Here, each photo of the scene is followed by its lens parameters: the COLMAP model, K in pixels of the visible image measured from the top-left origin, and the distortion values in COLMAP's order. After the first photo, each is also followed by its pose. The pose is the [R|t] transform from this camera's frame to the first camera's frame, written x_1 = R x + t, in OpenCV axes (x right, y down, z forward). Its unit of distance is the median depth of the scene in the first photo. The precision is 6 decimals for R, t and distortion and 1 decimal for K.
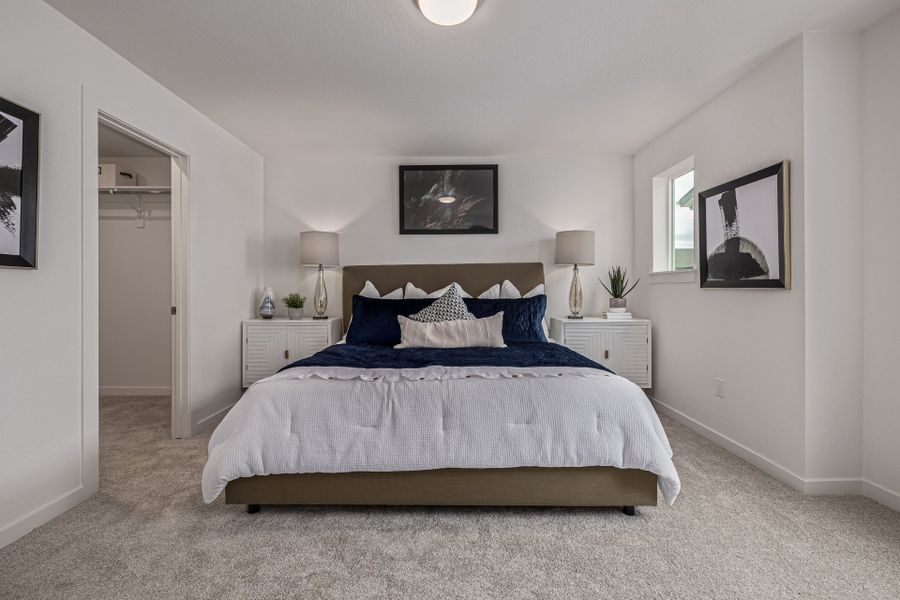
lens RADIAL K [[380.5, 0, 441.9], [0, 380.5, 287.2], [0, 0, 1]] dist [0.000577, -0.000077]
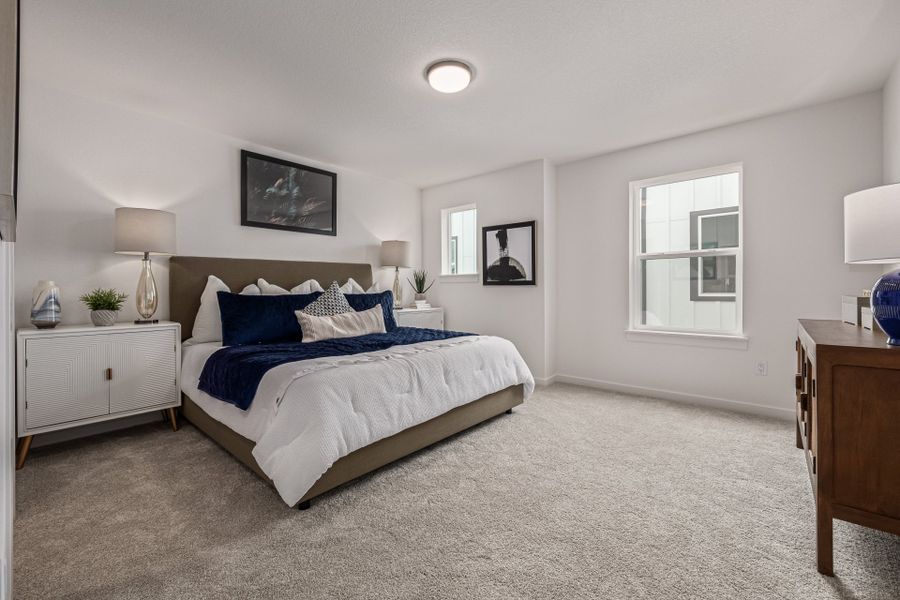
lens RADIAL K [[380.5, 0, 441.9], [0, 380.5, 287.2], [0, 0, 1]] dist [0.000577, -0.000077]
pose [[0.654849, 0.004374, 0.755747, -0.595961], [-0.002194, 0.999990, -0.003886, 0.014369], [-0.755757, 0.000887, 0.654852, 0.054009]]
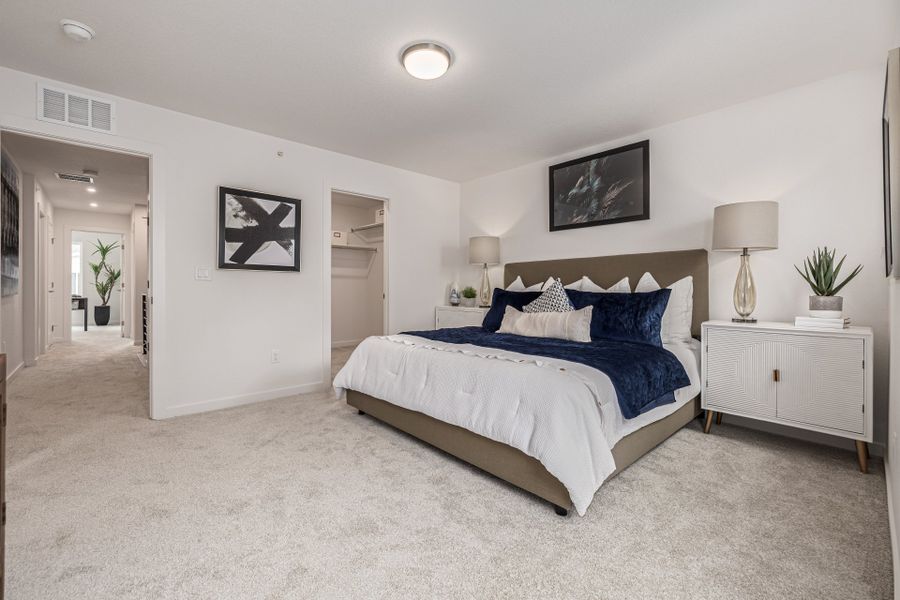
lens RADIAL K [[380.5, 0, 441.9], [0, 380.5, 287.2], [0, 0, 1]] dist [0.000577, -0.000077]
pose [[0.673874, 0.004565, -0.738832, 0.578634], [-0.001359, 0.999987, 0.004938, 0.013457], [0.738845, -0.002323, 0.673871, 0.080366]]
